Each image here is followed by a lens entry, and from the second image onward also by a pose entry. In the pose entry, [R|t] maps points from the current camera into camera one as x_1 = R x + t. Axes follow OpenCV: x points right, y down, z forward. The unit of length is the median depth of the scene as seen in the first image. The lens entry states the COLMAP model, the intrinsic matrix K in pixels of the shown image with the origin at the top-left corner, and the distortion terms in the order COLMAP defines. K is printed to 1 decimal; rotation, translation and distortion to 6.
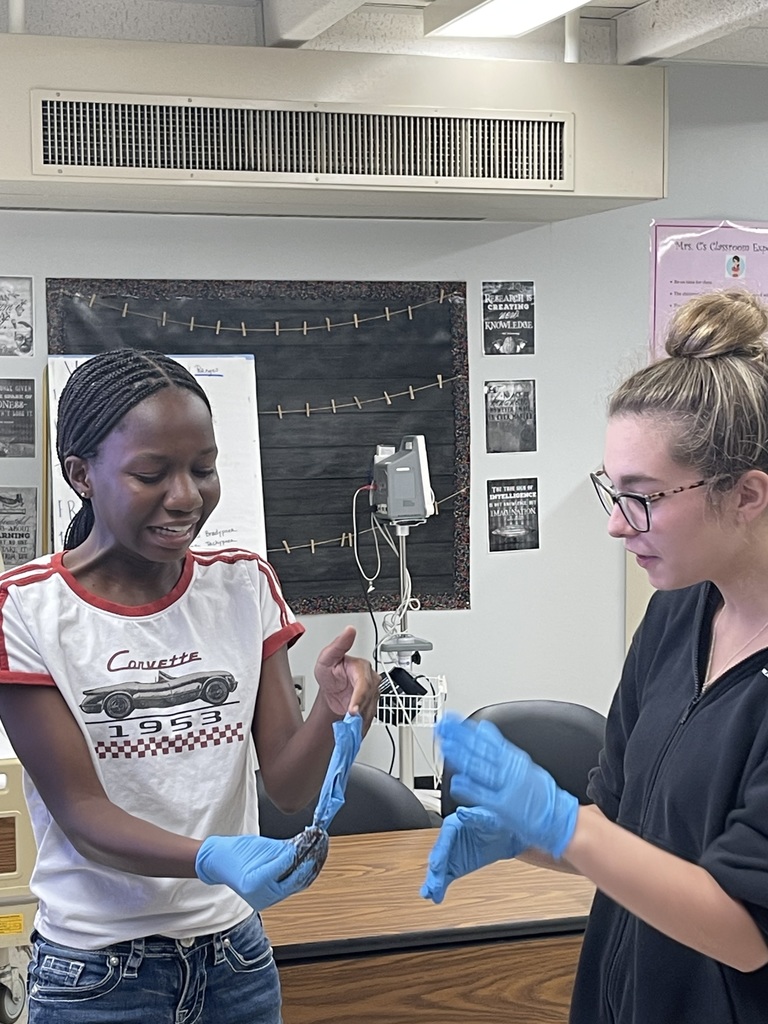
lens RADIAL K [[1879.9, 0, 383.3], [0, 1879.9, 517.2], [0, 0, 1]] dist [0.121515, 0.000000]
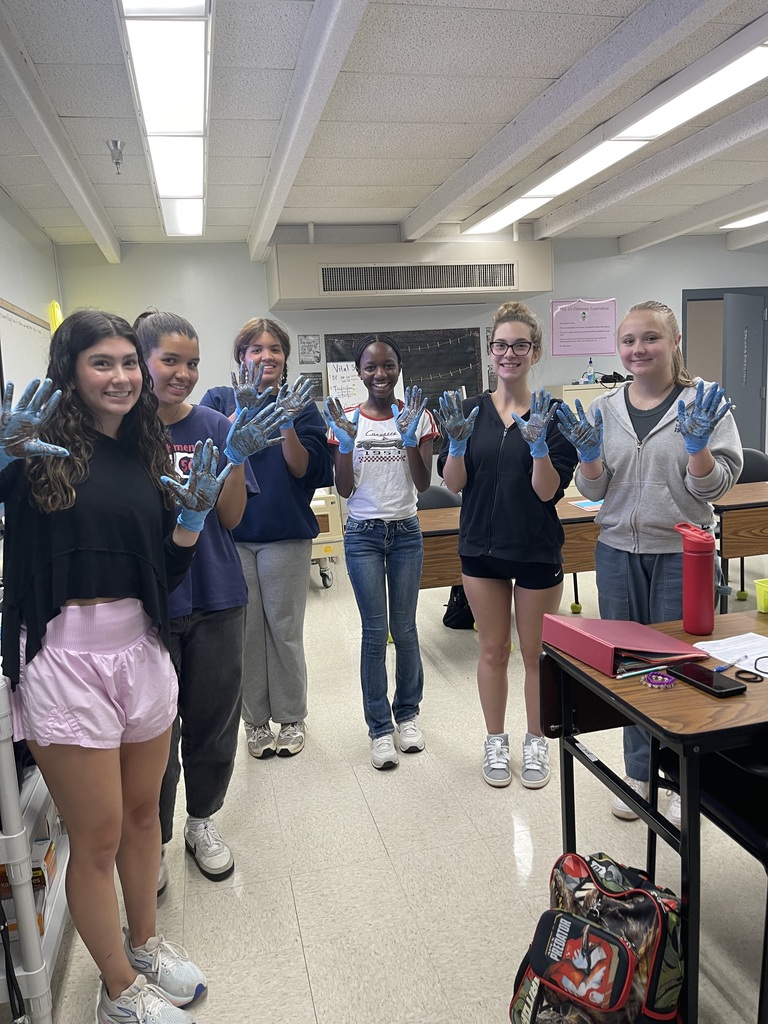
lens RADIAL K [[765.9, 0, 377.6], [0, 765.9, 513.6], [0, 0, 1]] dist [0.010247, -0.001550]
pose [[0.993959, -0.030388, -0.105461, 0.007689], [0.040612, 0.994534, 0.096191, 0.028312], [0.101961, -0.099893, 0.989760, -0.119847]]
